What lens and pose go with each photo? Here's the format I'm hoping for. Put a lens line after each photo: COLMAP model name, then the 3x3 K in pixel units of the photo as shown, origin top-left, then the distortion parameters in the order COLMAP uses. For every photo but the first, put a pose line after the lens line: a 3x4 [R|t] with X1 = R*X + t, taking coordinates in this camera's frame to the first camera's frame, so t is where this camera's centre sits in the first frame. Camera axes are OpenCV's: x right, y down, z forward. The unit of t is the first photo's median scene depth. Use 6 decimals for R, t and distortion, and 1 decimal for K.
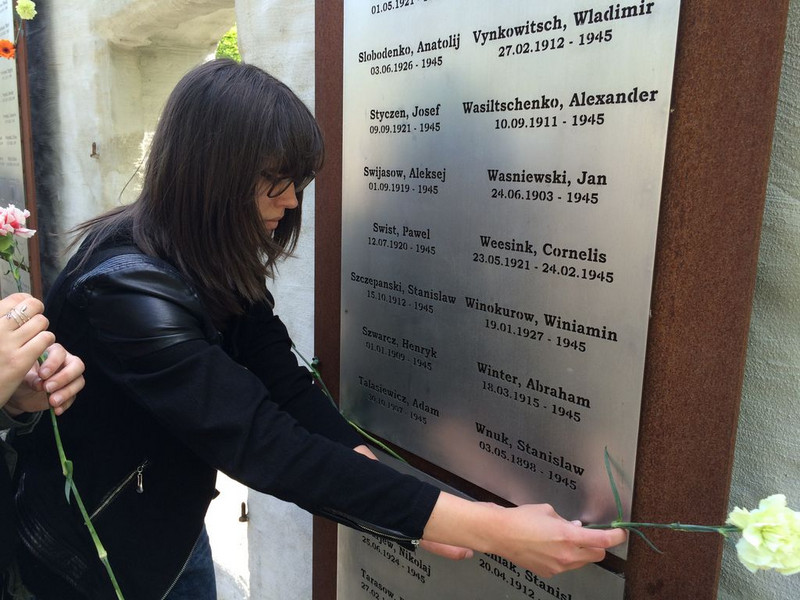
lens RADIAL K [[686.5, 0, 406.7], [0, 686.5, 308.0], [0, 0, 1]] dist [0.086418, -0.088415]
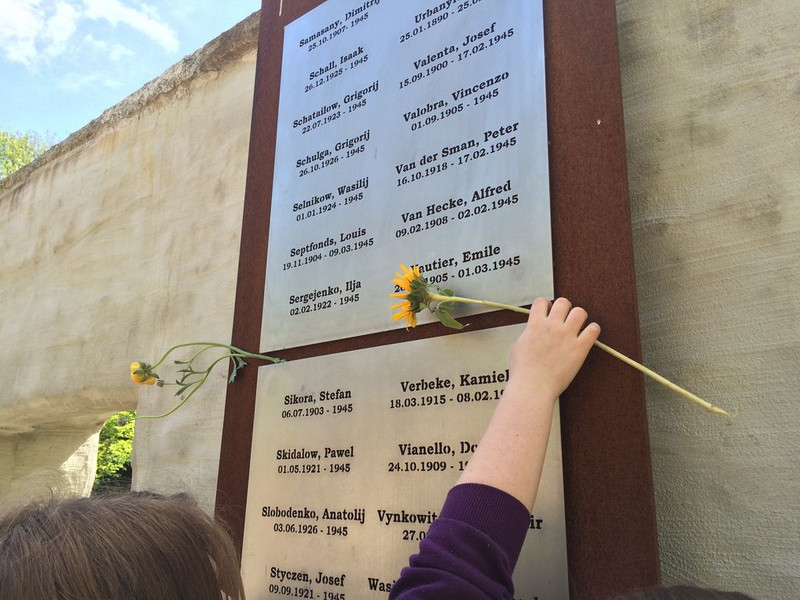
lens RADIAL K [[686.5, 0, 398.6], [0, 686.5, 296.6], [0, 0, 1]] dist [0.086418, -0.088415]
pose [[0.985834, 0.042852, 0.162158, -0.057067], [0.033240, 0.897718, -0.439316, -0.214354], [-0.164398, 0.438482, 0.883576, -0.088174]]
